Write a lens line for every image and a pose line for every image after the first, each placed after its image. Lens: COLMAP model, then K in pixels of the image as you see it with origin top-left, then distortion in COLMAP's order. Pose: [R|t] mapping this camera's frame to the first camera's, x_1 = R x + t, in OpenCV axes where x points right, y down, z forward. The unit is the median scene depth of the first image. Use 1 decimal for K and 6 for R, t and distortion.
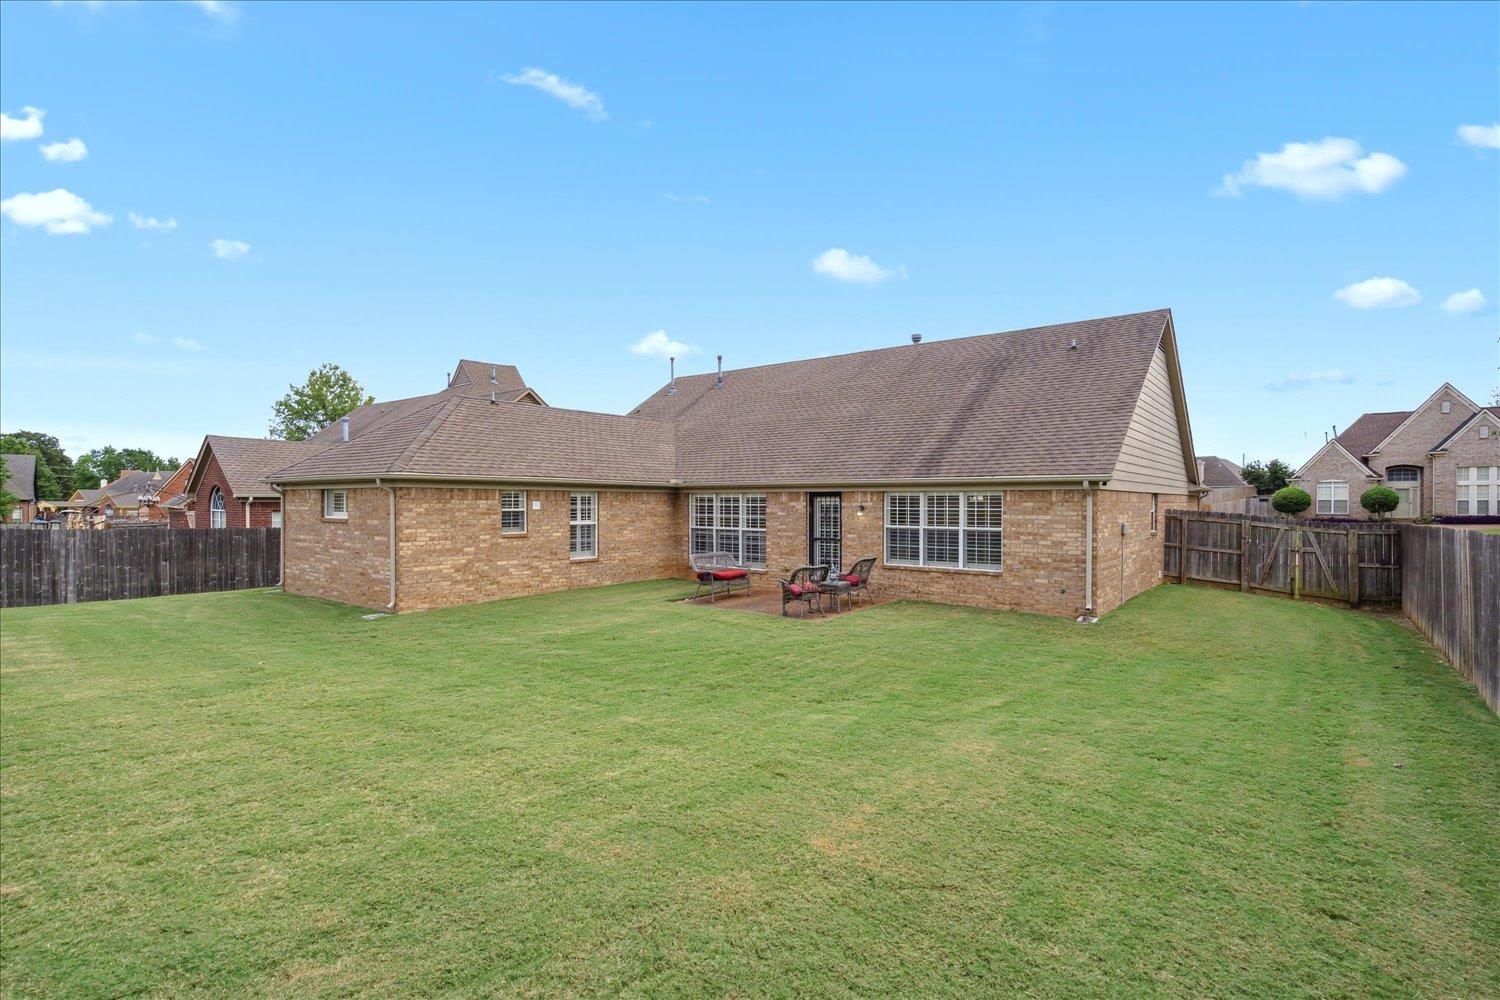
lens RADIAL K [[726.7, 0, 754.1], [0, 726.7, 499.8], [0, 0, 1]] dist [-0.003766, -0.000583]
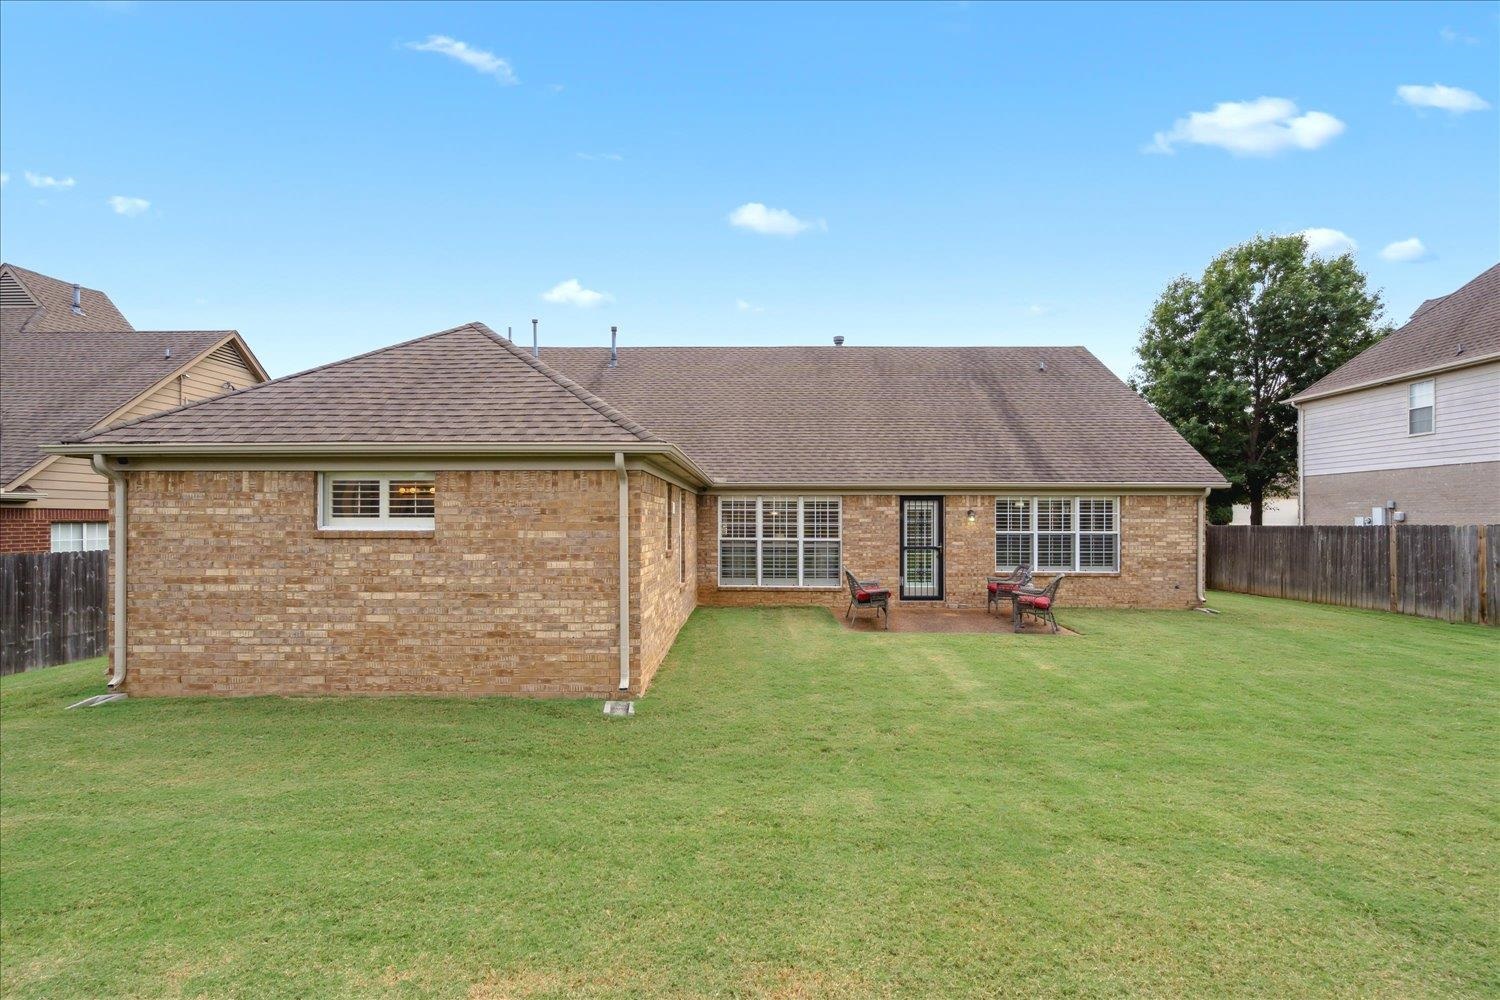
lens RADIAL K [[726.7, 0, 747.9], [0, 726.7, 509.0], [0, 0, 1]] dist [-0.003766, -0.000583]
pose [[0.801178, 0.005225, 0.598403, -0.606352], [-0.001982, 0.999980, -0.006078, 0.011666], [-0.598423, 0.003683, 0.801172, 0.398999]]
